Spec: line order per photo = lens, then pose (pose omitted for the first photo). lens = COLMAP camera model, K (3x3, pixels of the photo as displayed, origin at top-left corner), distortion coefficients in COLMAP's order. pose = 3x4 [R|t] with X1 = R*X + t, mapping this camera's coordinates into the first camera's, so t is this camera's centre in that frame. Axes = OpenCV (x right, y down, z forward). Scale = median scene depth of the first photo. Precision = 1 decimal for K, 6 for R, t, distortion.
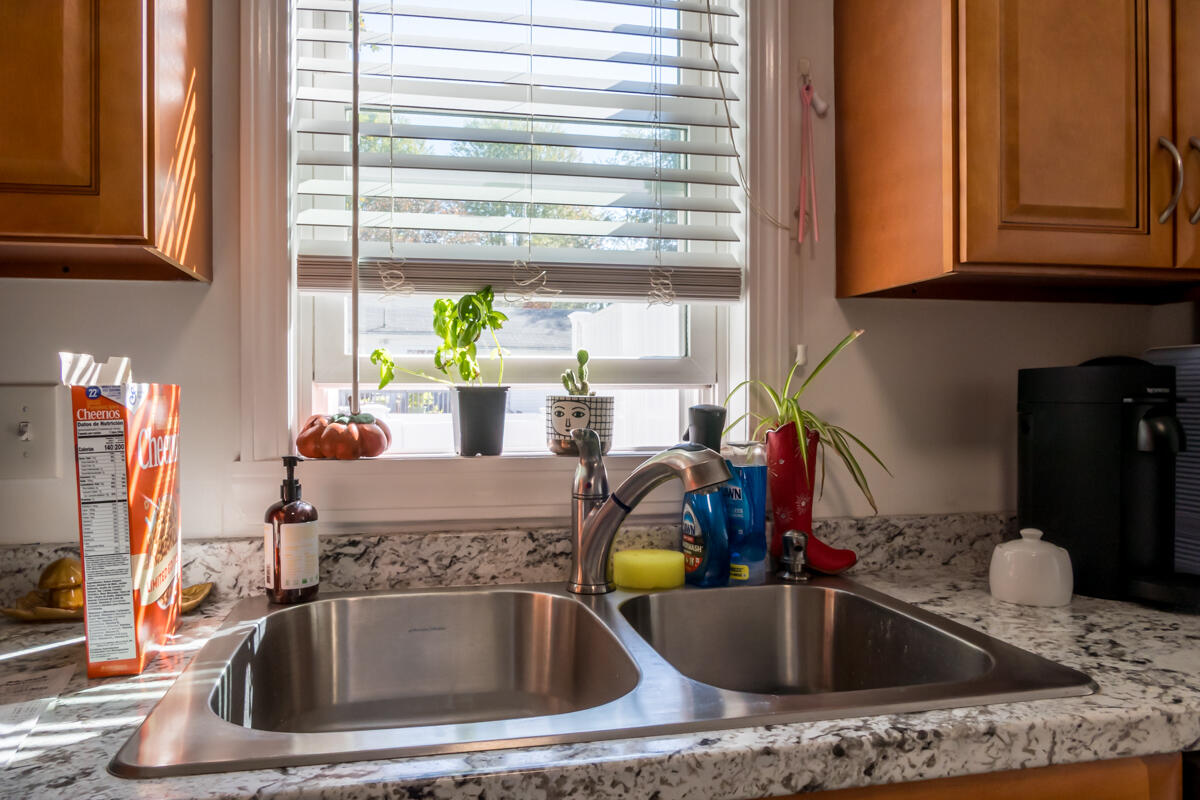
lens RADIAL K [[878.0, 0, 601.6], [0, 878.0, 405.2], [0, 0, 1]] dist [-0.023197, -0.001017]
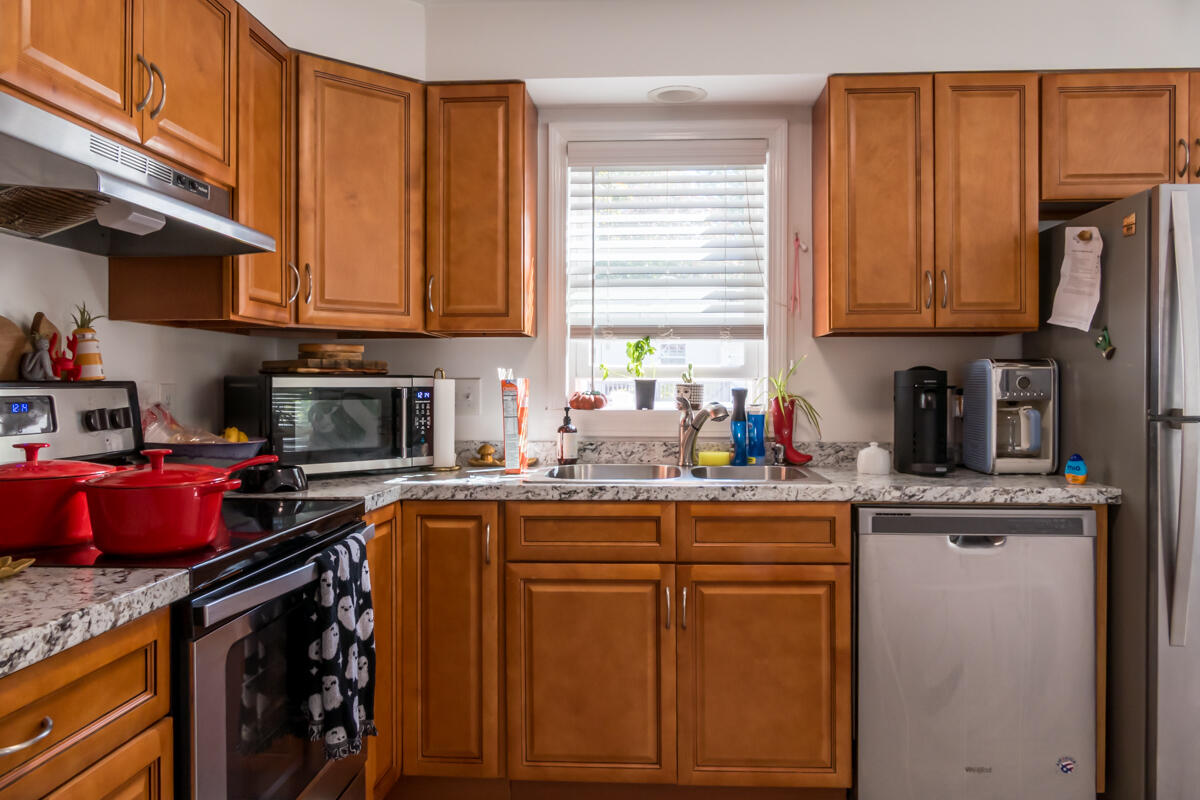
lens RADIAL K [[878.0, 0, 601.6], [0, 878.0, 405.2], [0, 0, 1]] dist [-0.023197, -0.001017]
pose [[0.957816, 0.009017, -0.287242, 0.431309], [-0.006179, 0.999923, 0.010784, 0.022902], [0.287317, -0.008554, 0.957797, -1.289384]]
